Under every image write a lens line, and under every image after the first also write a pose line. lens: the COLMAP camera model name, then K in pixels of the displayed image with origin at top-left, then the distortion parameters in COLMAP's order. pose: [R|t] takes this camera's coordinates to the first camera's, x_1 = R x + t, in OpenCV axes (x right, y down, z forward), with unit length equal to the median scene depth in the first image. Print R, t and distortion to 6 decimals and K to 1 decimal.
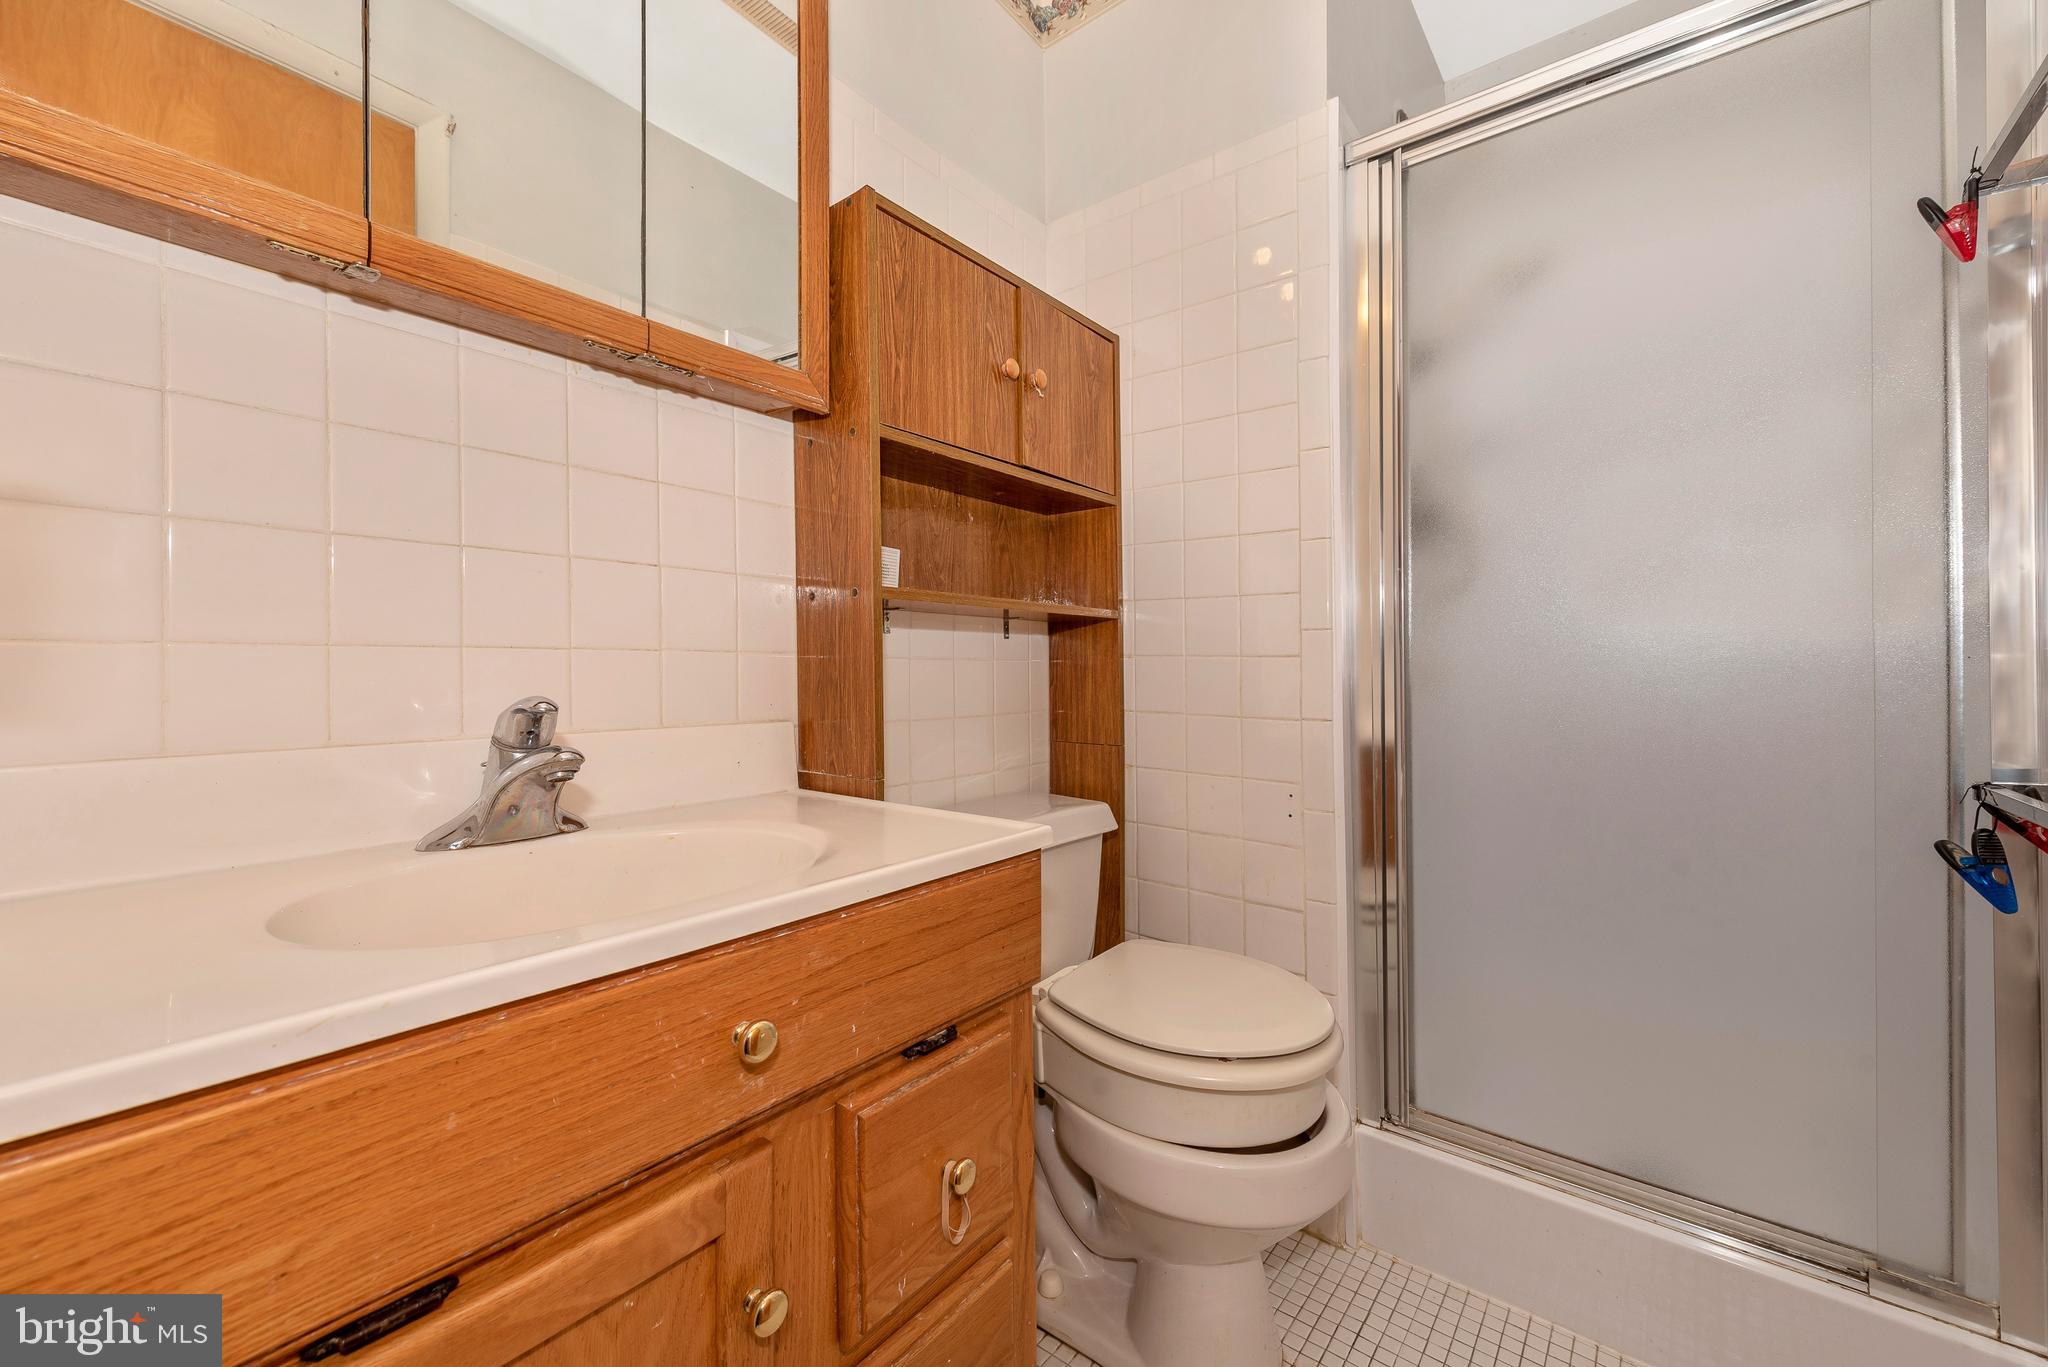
lens RADIAL K [[805.5, 0, 1151.4], [0, 805.5, 706.1], [0, 0, 1]] dist [0.004930, -0.000001]
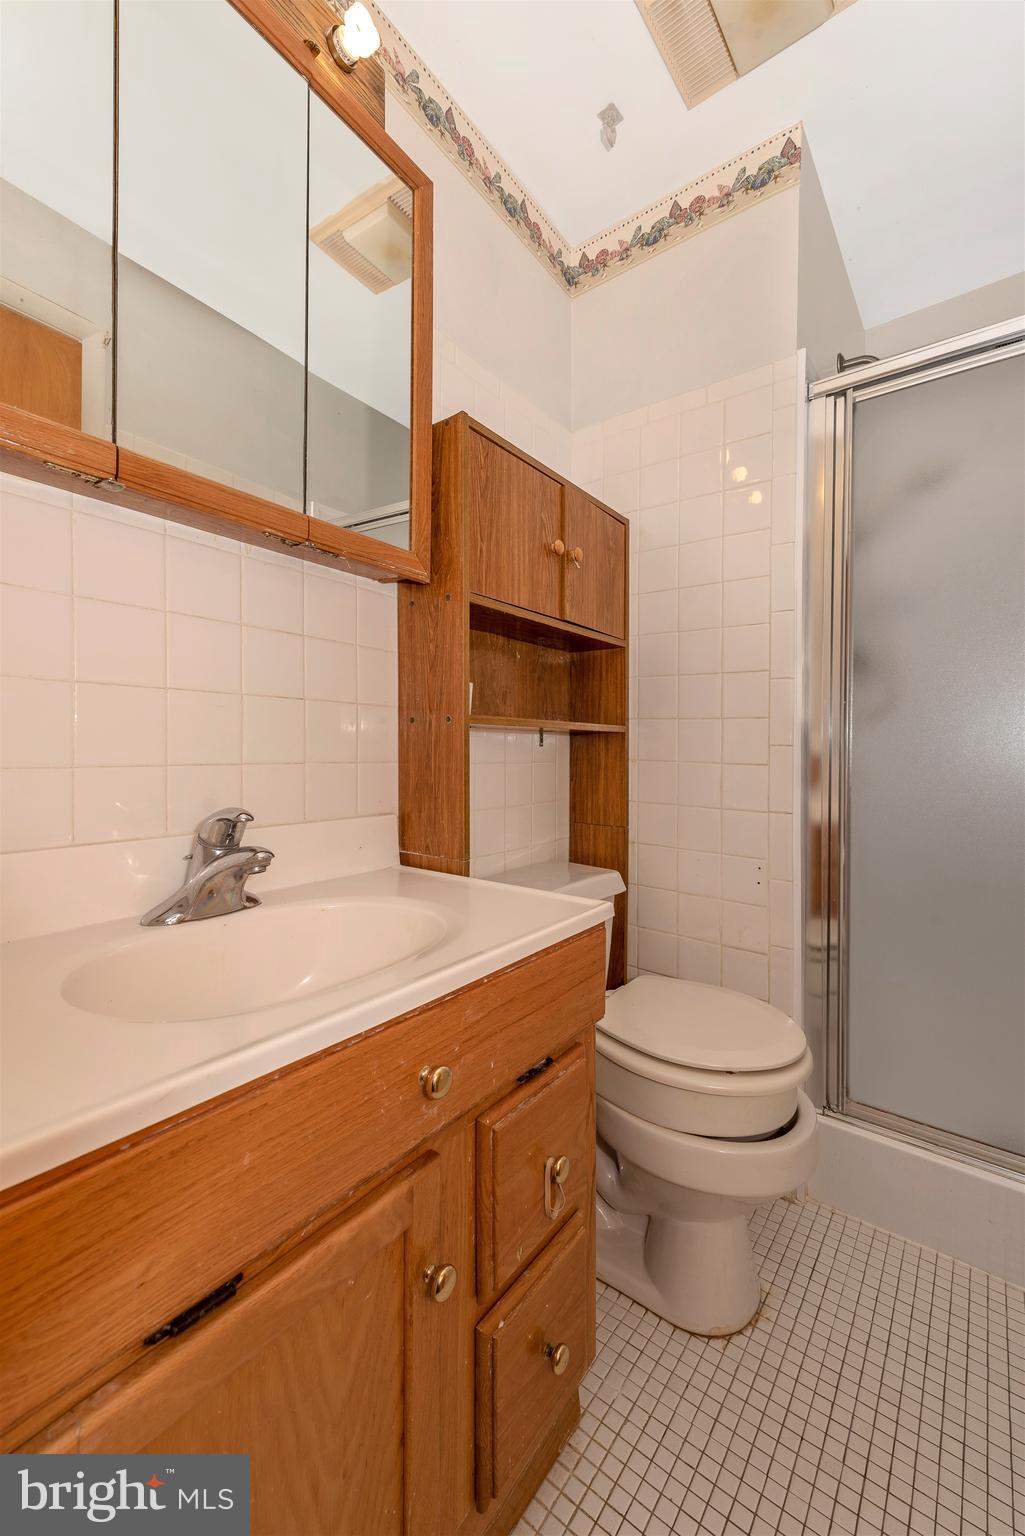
lens RADIAL K [[604.1, 0, 557.1], [0, 604.1, 763.2], [0, 0, 1]] dist [0.004930, -0.000001]
pose [[0.999636, 0.007780, 0.025831, -0.227200], [-0.008066, 0.999907, 0.010982, -0.085762], [-0.025743, -0.011186, 0.999606, 0.003411]]
